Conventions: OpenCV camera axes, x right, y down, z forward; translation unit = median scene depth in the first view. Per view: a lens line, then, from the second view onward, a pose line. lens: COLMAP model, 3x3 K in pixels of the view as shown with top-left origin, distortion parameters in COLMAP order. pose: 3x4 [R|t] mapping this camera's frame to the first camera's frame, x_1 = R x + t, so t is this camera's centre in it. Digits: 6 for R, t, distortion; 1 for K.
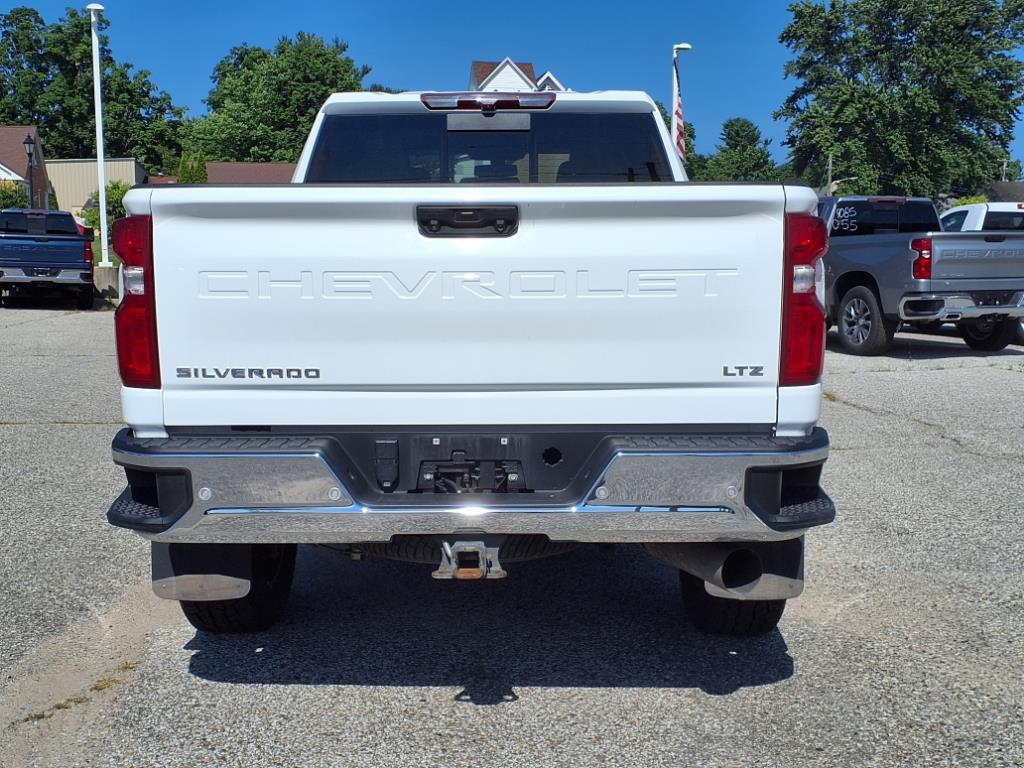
lens RADIAL K [[1234.3, 0, 519.5], [0, 1234.3, 377.4], [0, 0, 1]] dist [0.048223, 0.000000]
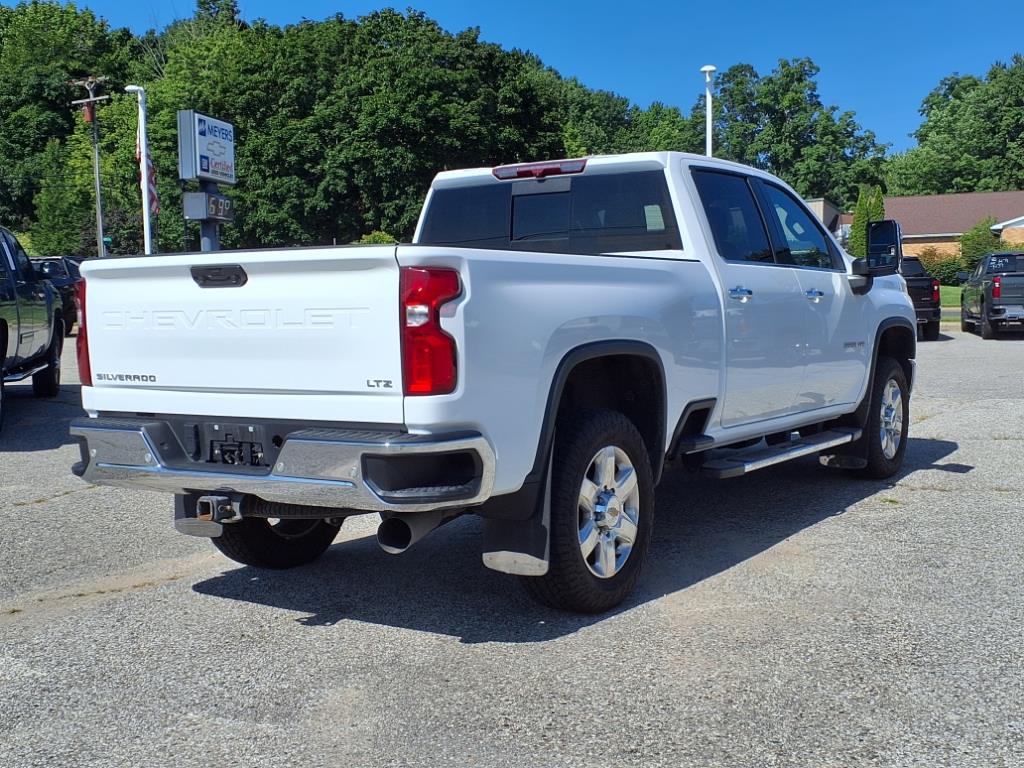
lens RADIAL K [[1234.3, 0, 519.2], [0, 1234.3, 383.9], [0, 0, 1]] dist [0.048223, 0.000000]
pose [[0.853472, 0.023944, -0.520588, 0.851066], [-0.036560, 0.999234, -0.013980, 0.006915], [0.519854, 0.030964, 0.853693, -0.056951]]
